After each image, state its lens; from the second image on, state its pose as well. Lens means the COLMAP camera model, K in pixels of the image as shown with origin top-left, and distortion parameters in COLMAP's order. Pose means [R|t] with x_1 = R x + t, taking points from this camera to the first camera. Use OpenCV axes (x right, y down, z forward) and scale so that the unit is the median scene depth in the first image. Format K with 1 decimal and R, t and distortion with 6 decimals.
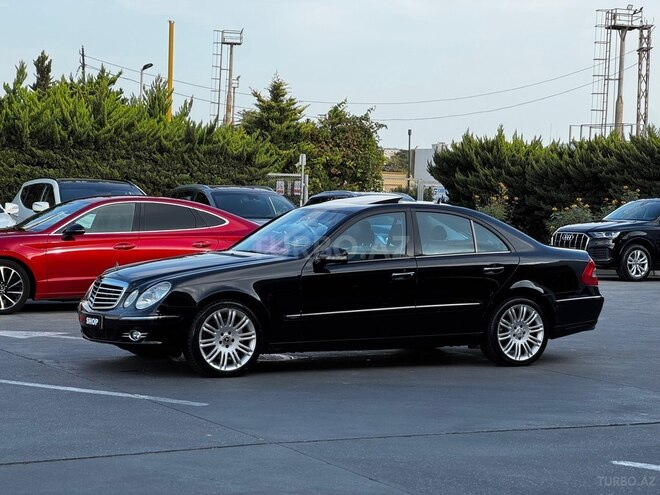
lens RADIAL K [[1485.3, 0, 330.0], [0, 1485.3, 247.5], [0, 0, 1]] dist [0.035566, 2.622374]
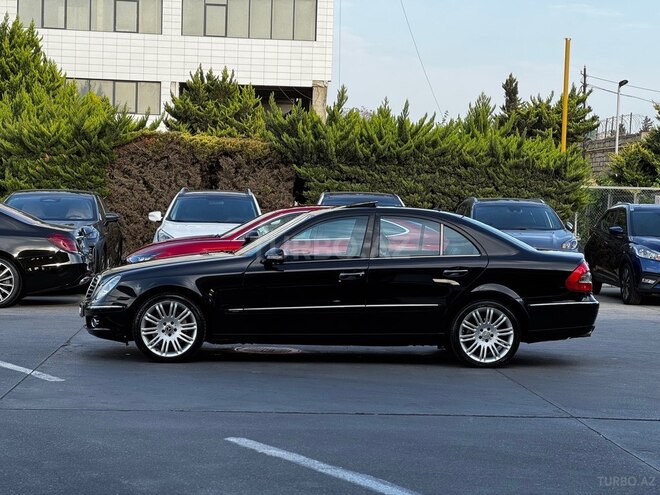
lens RADIAL K [[1485.3, 0, 330.0], [0, 1485.3, 247.5], [0, 0, 1]] dist [0.035566, 2.622374]
pose [[0.912815, 0.009622, -0.408259, 0.304666], [-0.015392, 0.999823, -0.010850, 0.006912], [0.408082, 0.016188, 0.912802, 0.018846]]
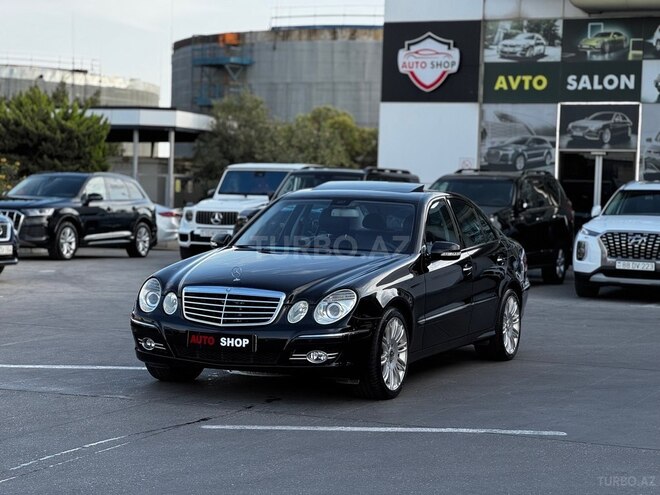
lens RADIAL K [[1485.3, 0, 330.0], [0, 1485.3, 247.5], [0, 0, 1]] dist [0.035566, 2.622374]
pose [[0.786990, -0.025406, 0.616443, -0.381859], [0.011603, 0.999585, 0.026384, -0.013548], [-0.616857, -0.013611, 0.786958, 0.217053]]
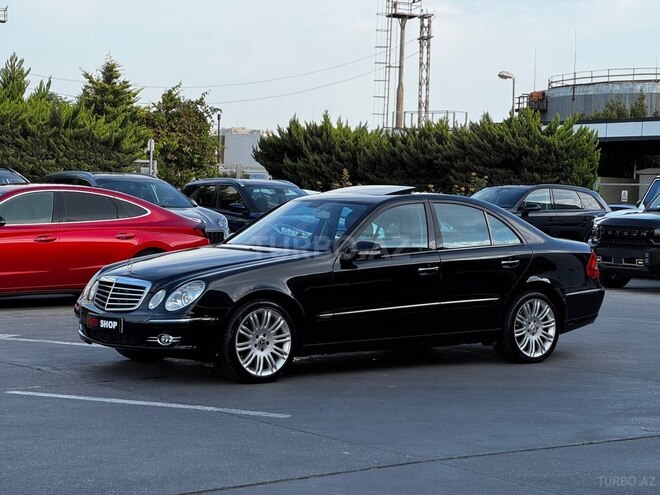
lens RADIAL K [[1485.3, 0, 330.0], [0, 1485.3, 247.5], [0, 0, 1]] dist [0.035566, 2.622374]
pose [[0.985750, -0.007427, 0.168054, -0.112494], [0.005657, 0.999923, 0.011009, -0.004348], [-0.168123, -0.009901, 0.985716, 0.049701]]
